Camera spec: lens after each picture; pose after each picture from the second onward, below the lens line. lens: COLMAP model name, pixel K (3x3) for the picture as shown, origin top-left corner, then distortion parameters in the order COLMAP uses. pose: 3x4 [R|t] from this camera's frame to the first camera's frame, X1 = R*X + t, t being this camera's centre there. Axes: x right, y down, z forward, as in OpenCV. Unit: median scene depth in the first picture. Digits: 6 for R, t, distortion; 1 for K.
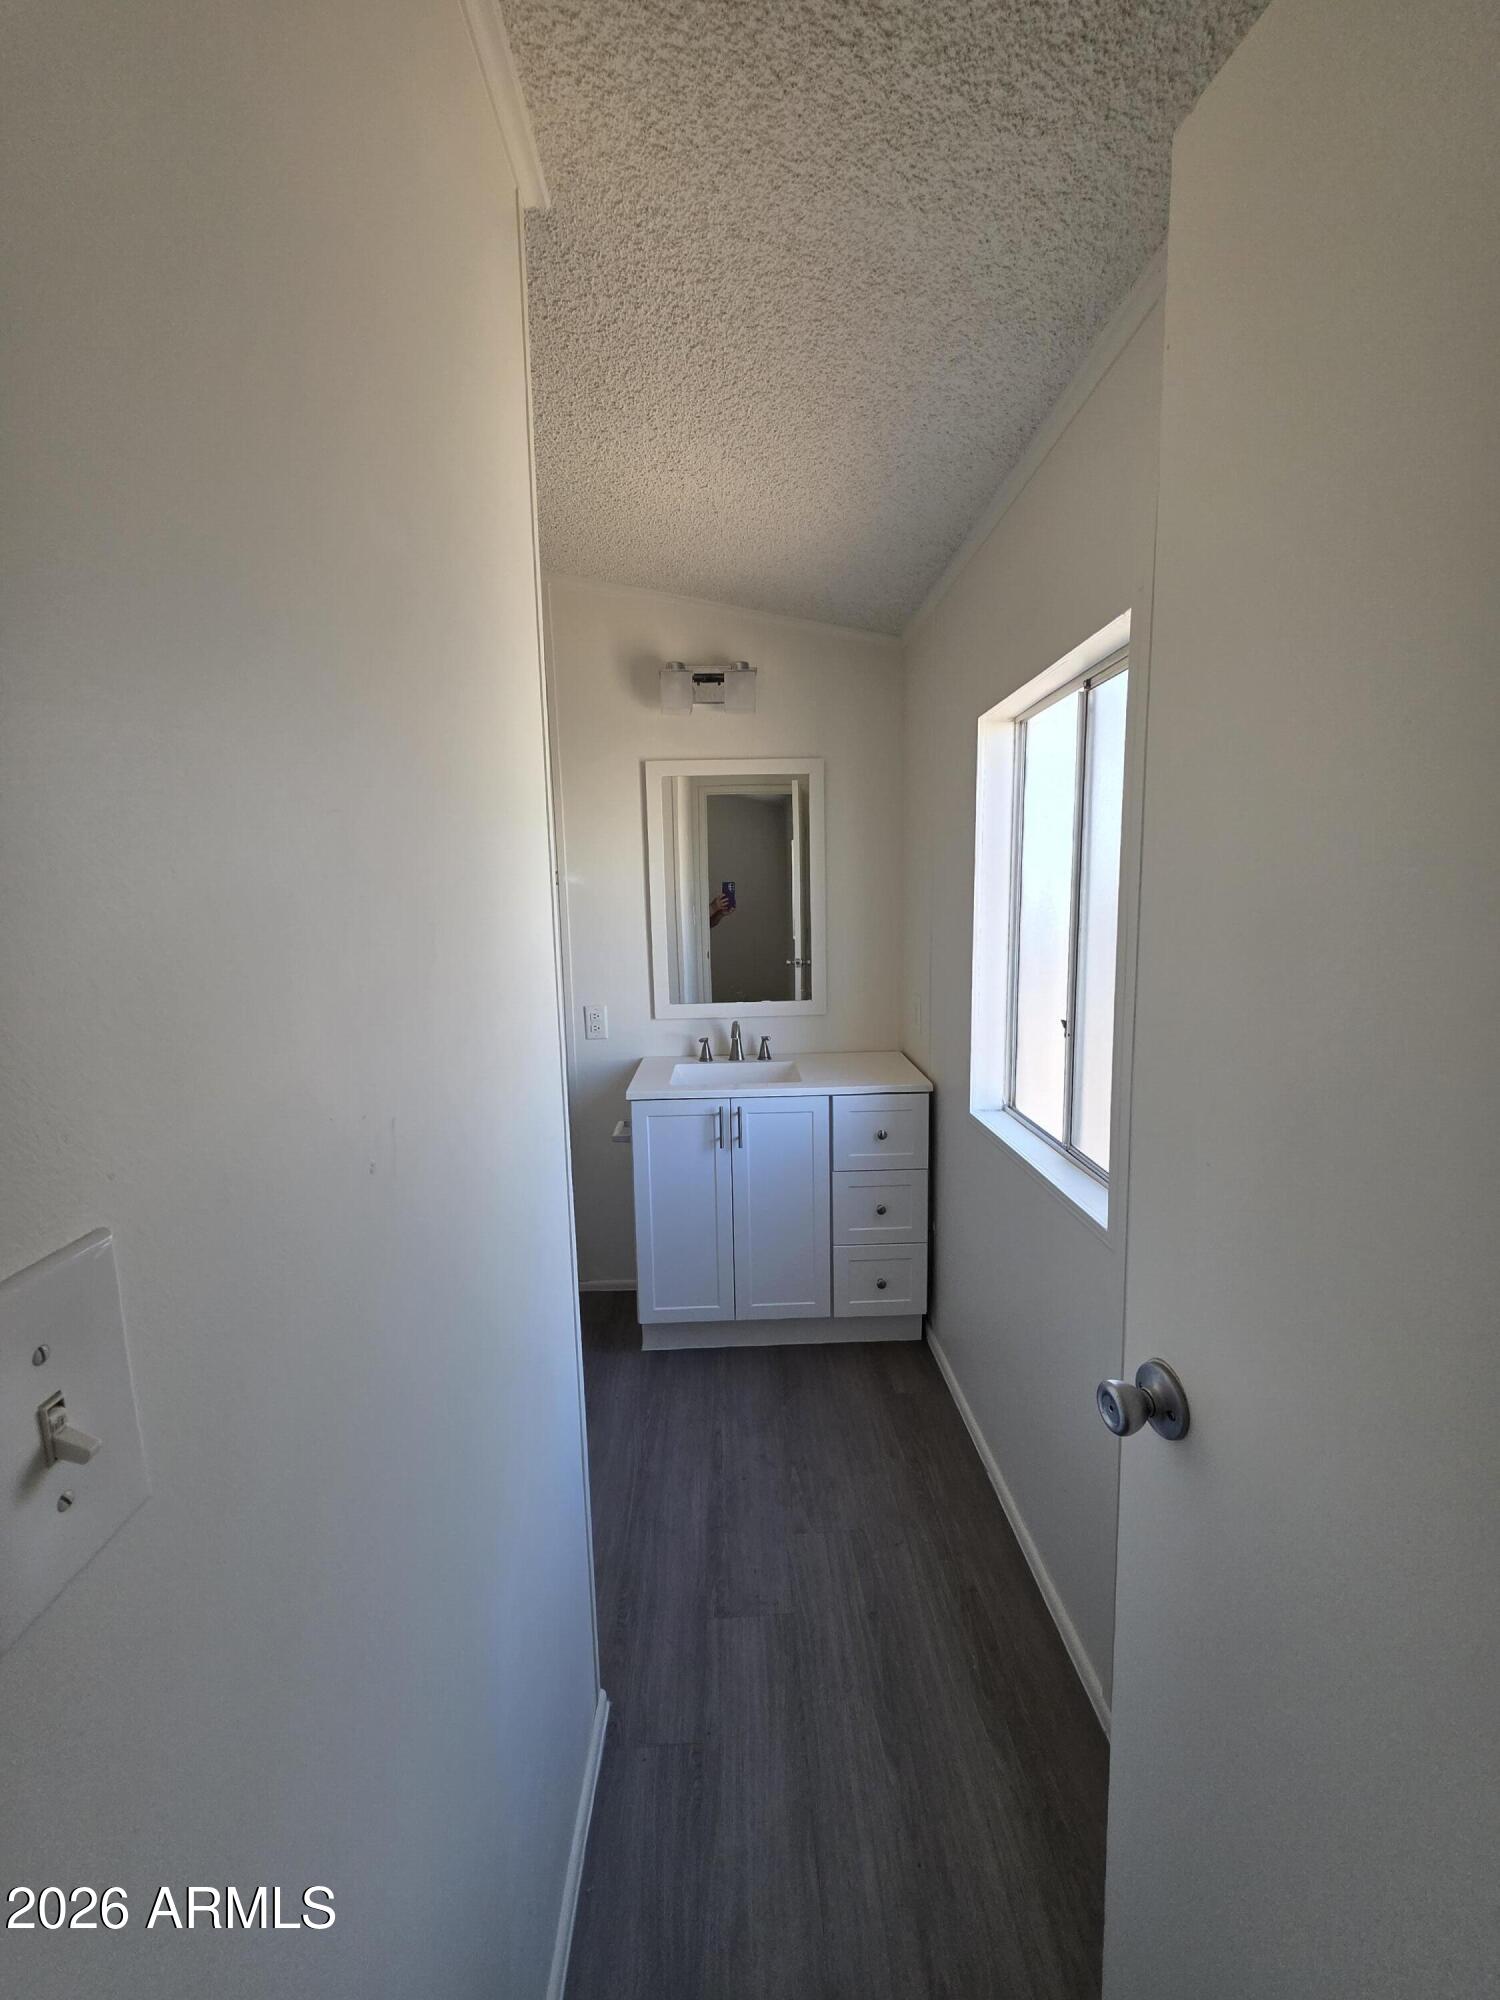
lens RADIAL K [[798.8, 0, 750.6], [0, 798.8, 1003.7], [0, 0, 1]] dist [-0.000489, 0.000155]
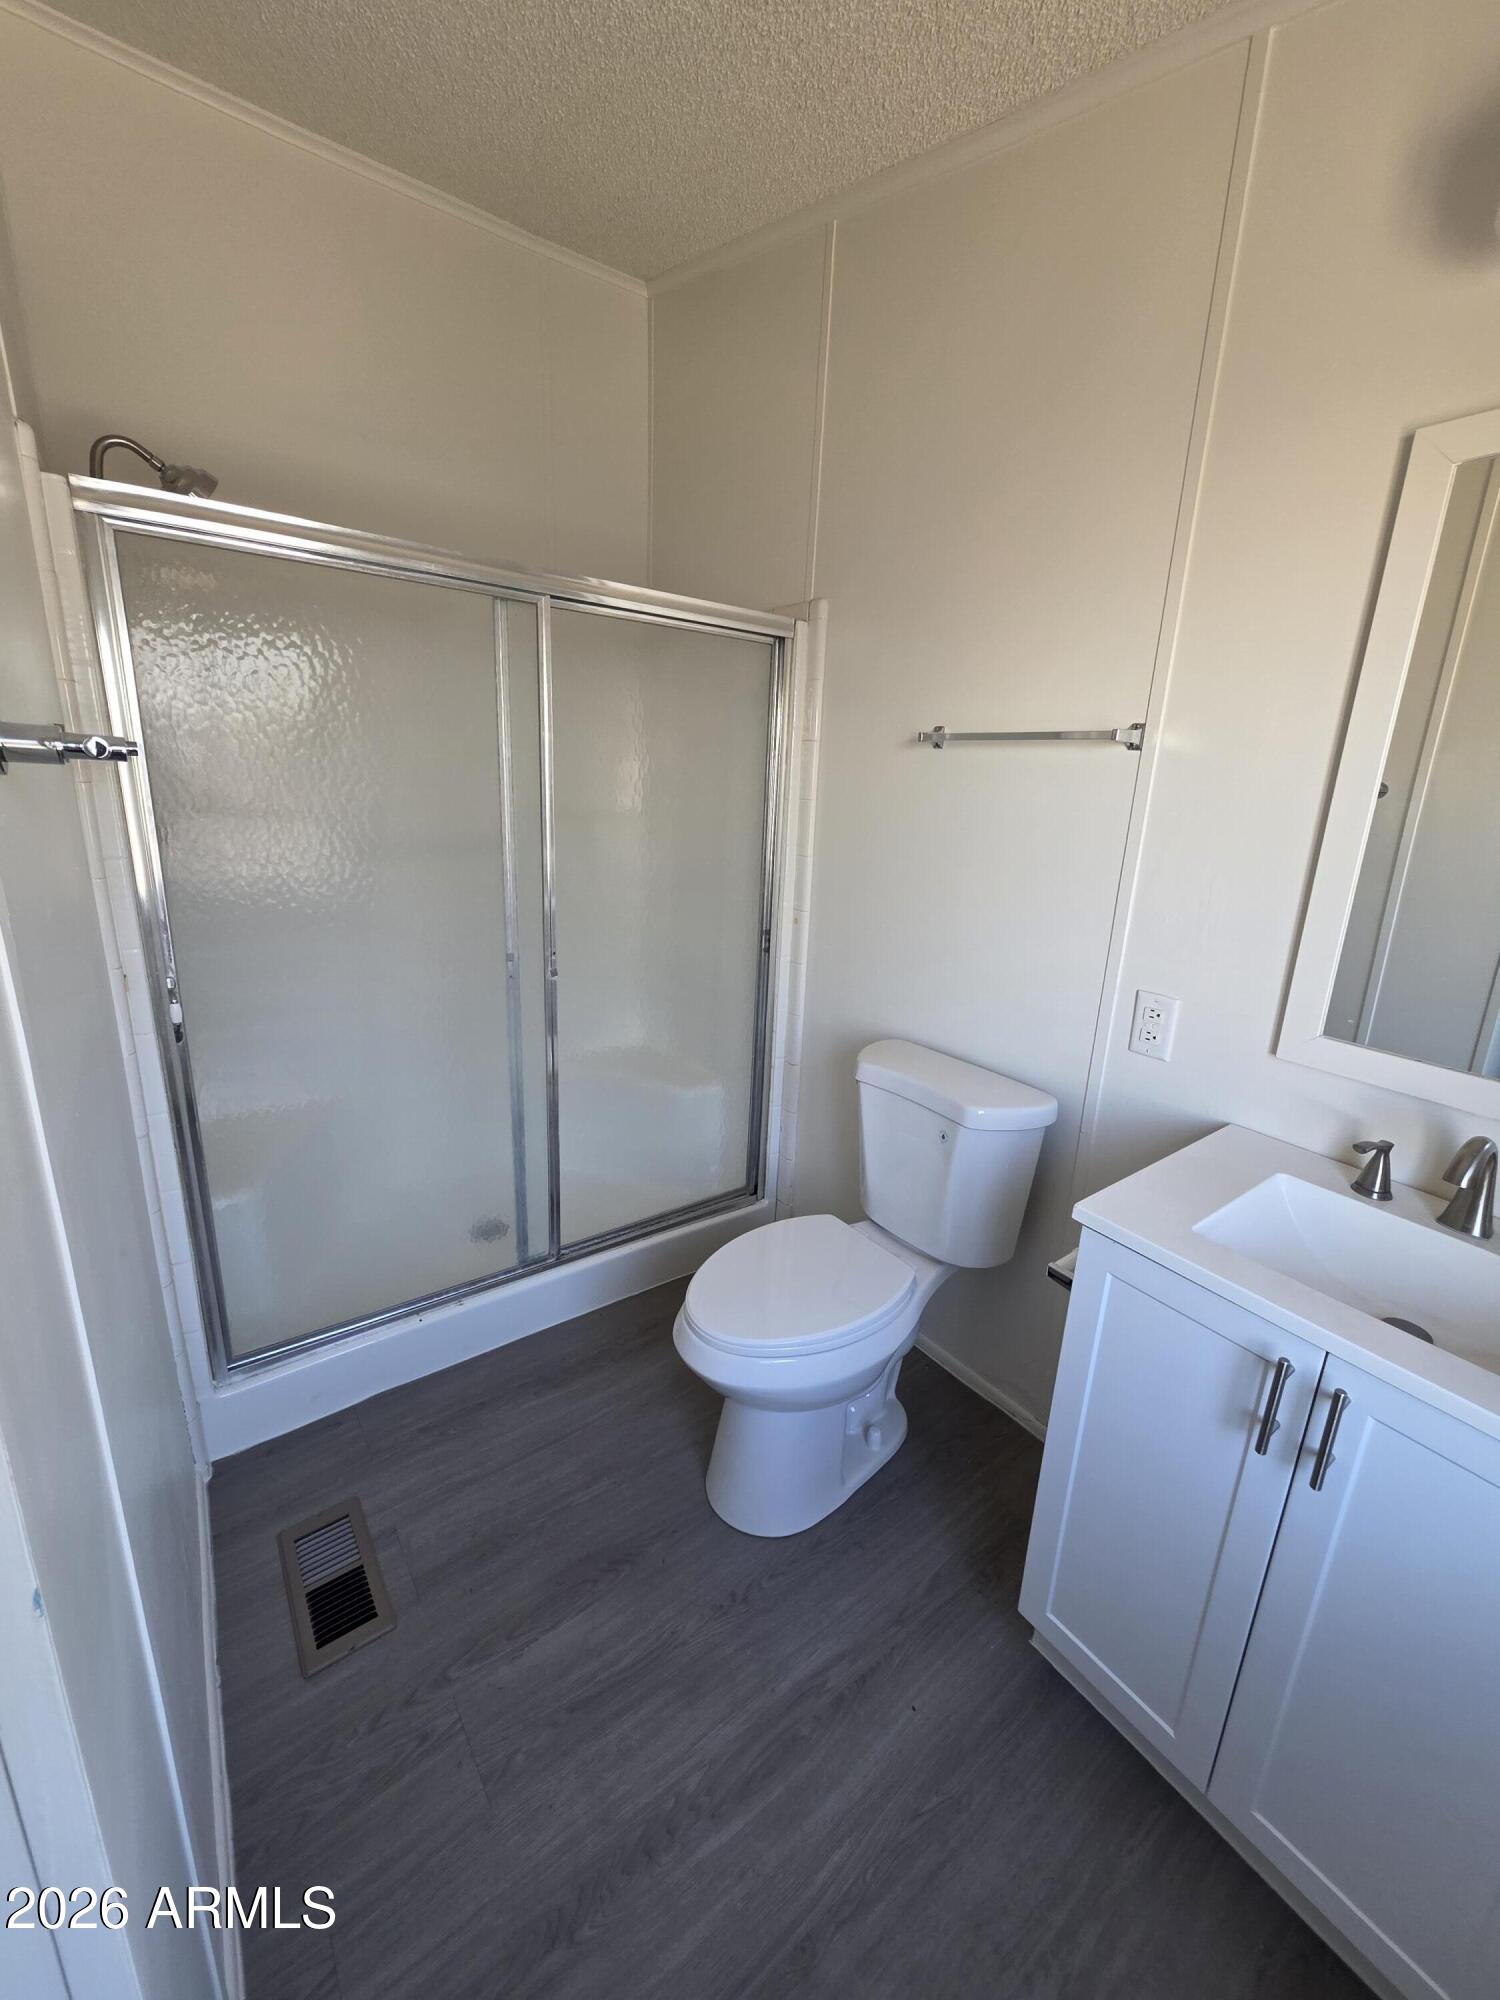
lens RADIAL K [[798.8, 0, 748.3], [0, 798.8, 989.1], [0, 0, 1]] dist [-0.000489, 0.000155]
pose [[0.559592, 0.256326, -0.788133, 0.063396], [-0.150993, 0.966585, 0.207156, -0.068776], [0.814898, 0.003080, 0.579597, 0.496064]]
